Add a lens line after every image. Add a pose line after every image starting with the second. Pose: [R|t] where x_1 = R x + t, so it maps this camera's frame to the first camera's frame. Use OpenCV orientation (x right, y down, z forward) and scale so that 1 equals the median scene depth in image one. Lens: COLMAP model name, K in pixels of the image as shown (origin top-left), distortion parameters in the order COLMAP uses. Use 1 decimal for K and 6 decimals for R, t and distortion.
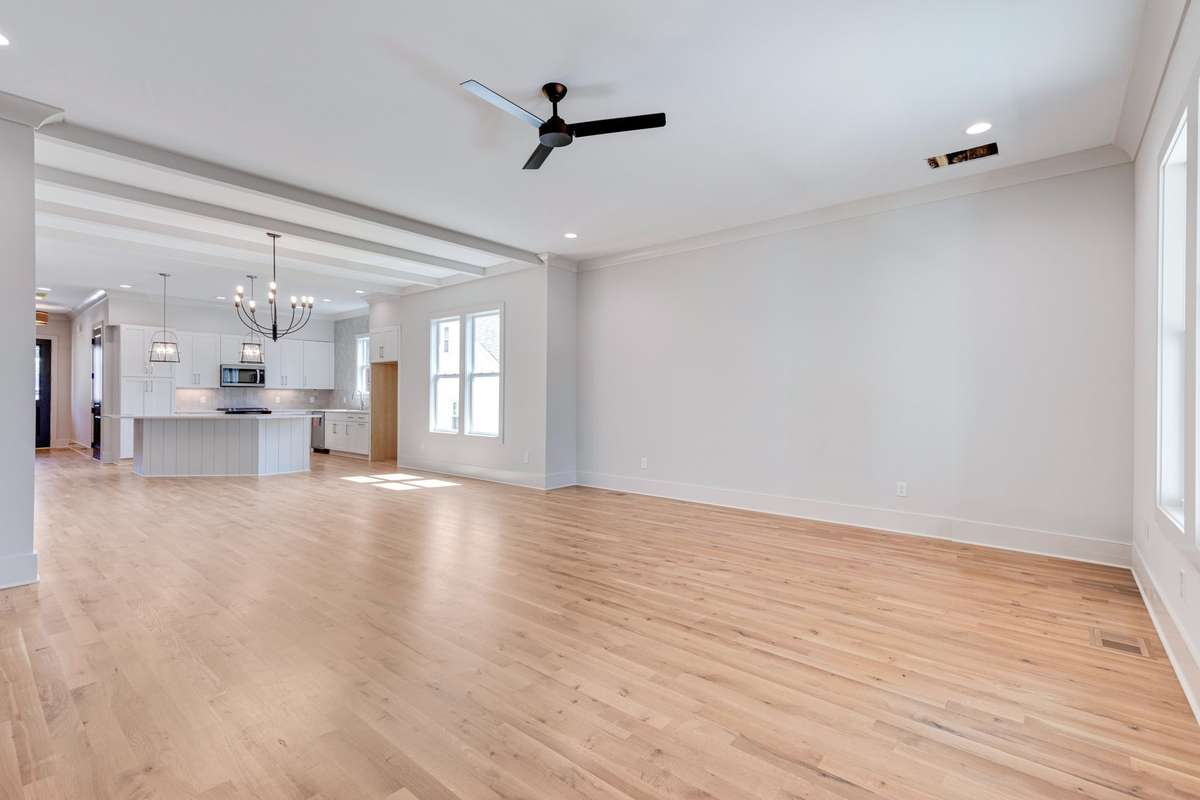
lens RADIAL K [[537.9, 0, 609.2], [0, 537.9, 392.7], [0, 0, 1]] dist [0.000880, -0.000427]
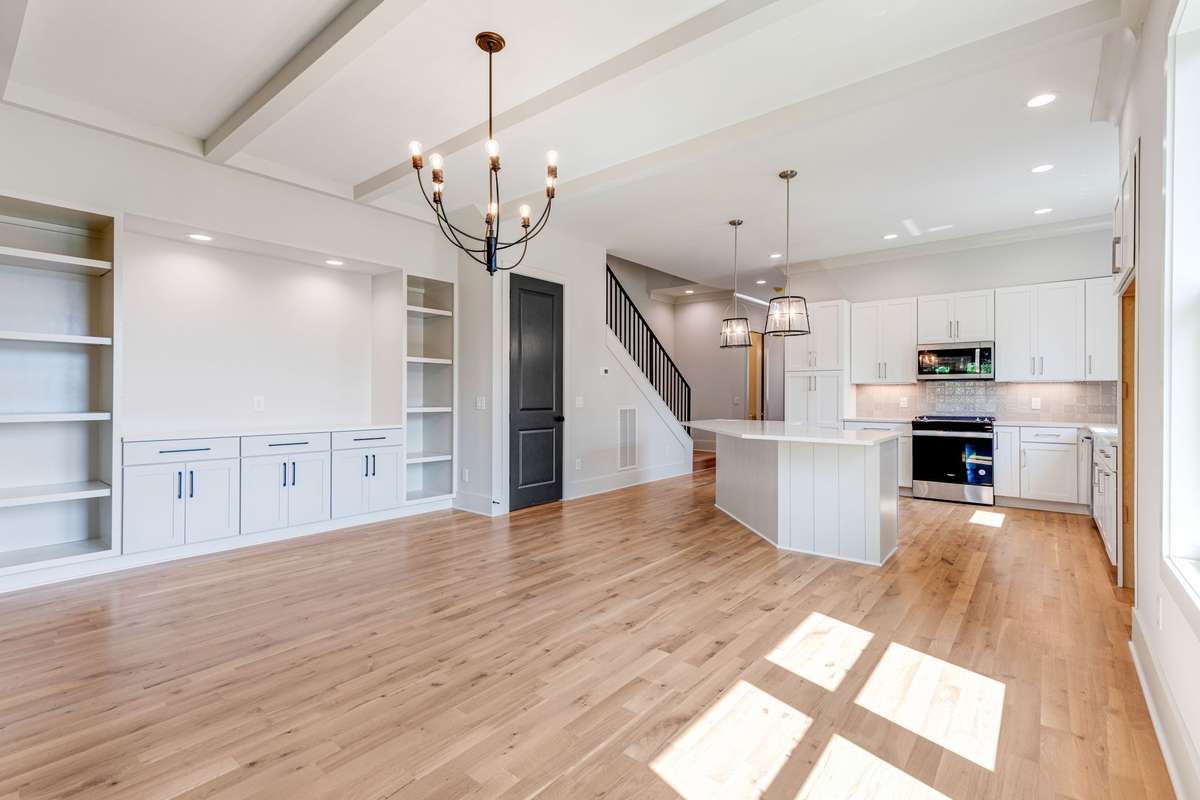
lens RADIAL K [[541.4, 0, 601.9], [0, 541.4, 396.0], [0, 0, 1]] dist [0.003516, 0.000100]
pose [[0.007341, -0.001855, -0.999971, -0.112578], [0.006690, 0.999976, -0.001806, 0.005471], [0.999951, -0.006677, 0.007353, 0.702572]]
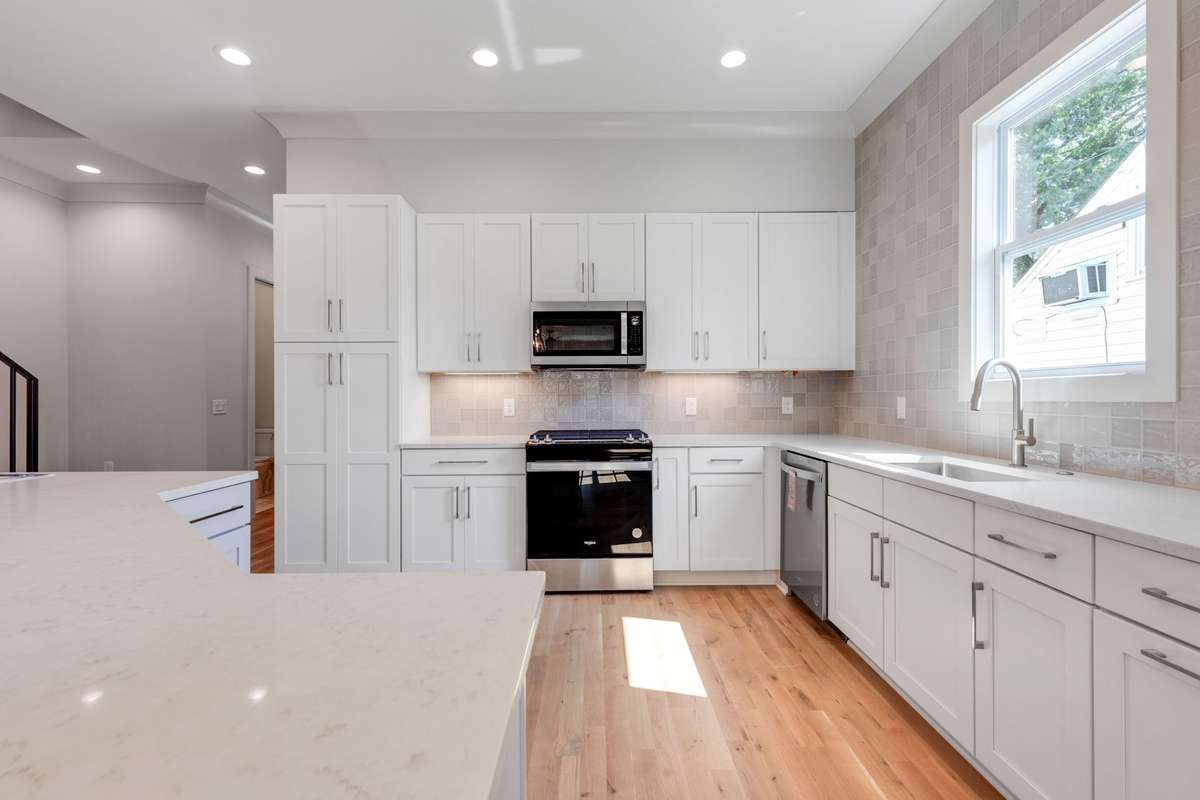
lens RADIAL K [[541.4, 0, 601.9], [0, 541.4, 396.0], [0, 0, 1]] dist [0.003516, 0.000100]
pose [[0.646454, -0.006083, -0.762929, -0.482128], [0.011659, 0.999930, 0.001907, 0.007103], [0.762864, -0.010128, 0.646480, 0.903578]]
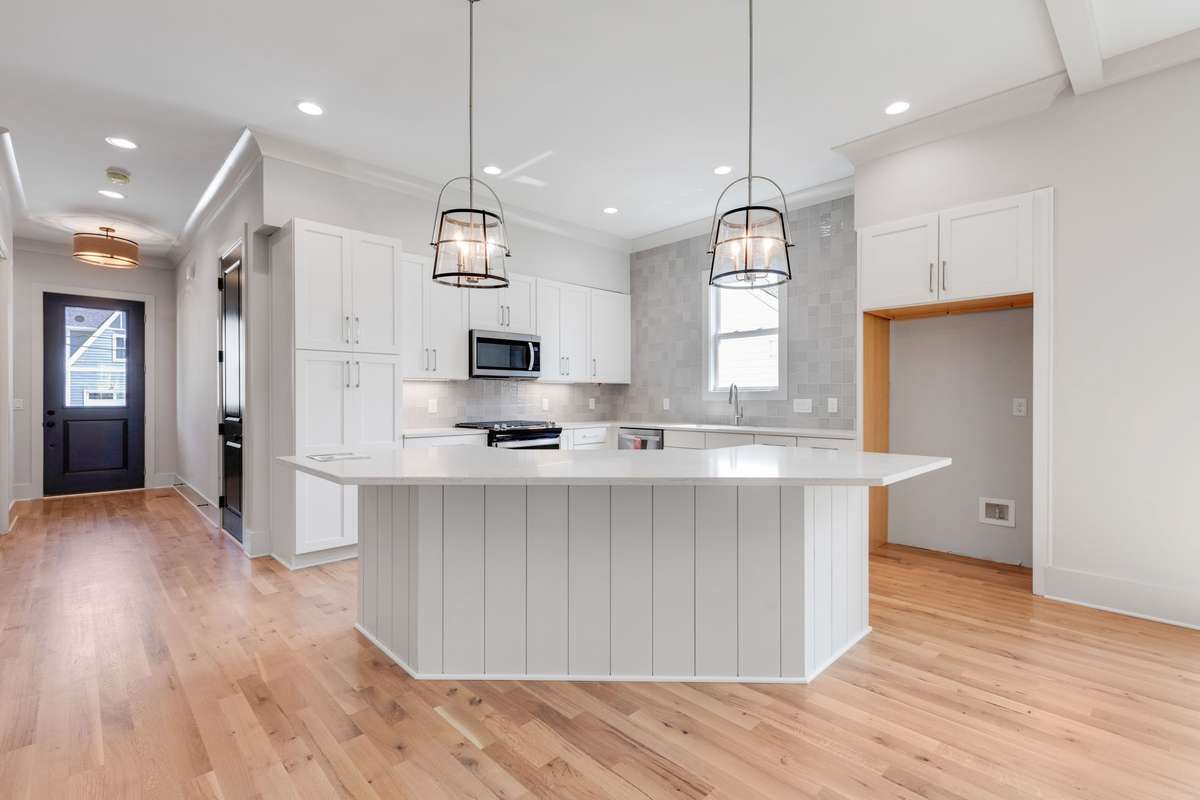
lens RADIAL K [[541.4, 0, 601.9], [0, 541.4, 396.0], [0, 0, 1]] dist [0.003516, 0.000100]
pose [[0.993518, -0.005846, -0.113527, -0.616708], [0.006286, 0.999974, 0.003519, 0.004699], [0.113503, -0.004210, 0.993529, 0.607132]]
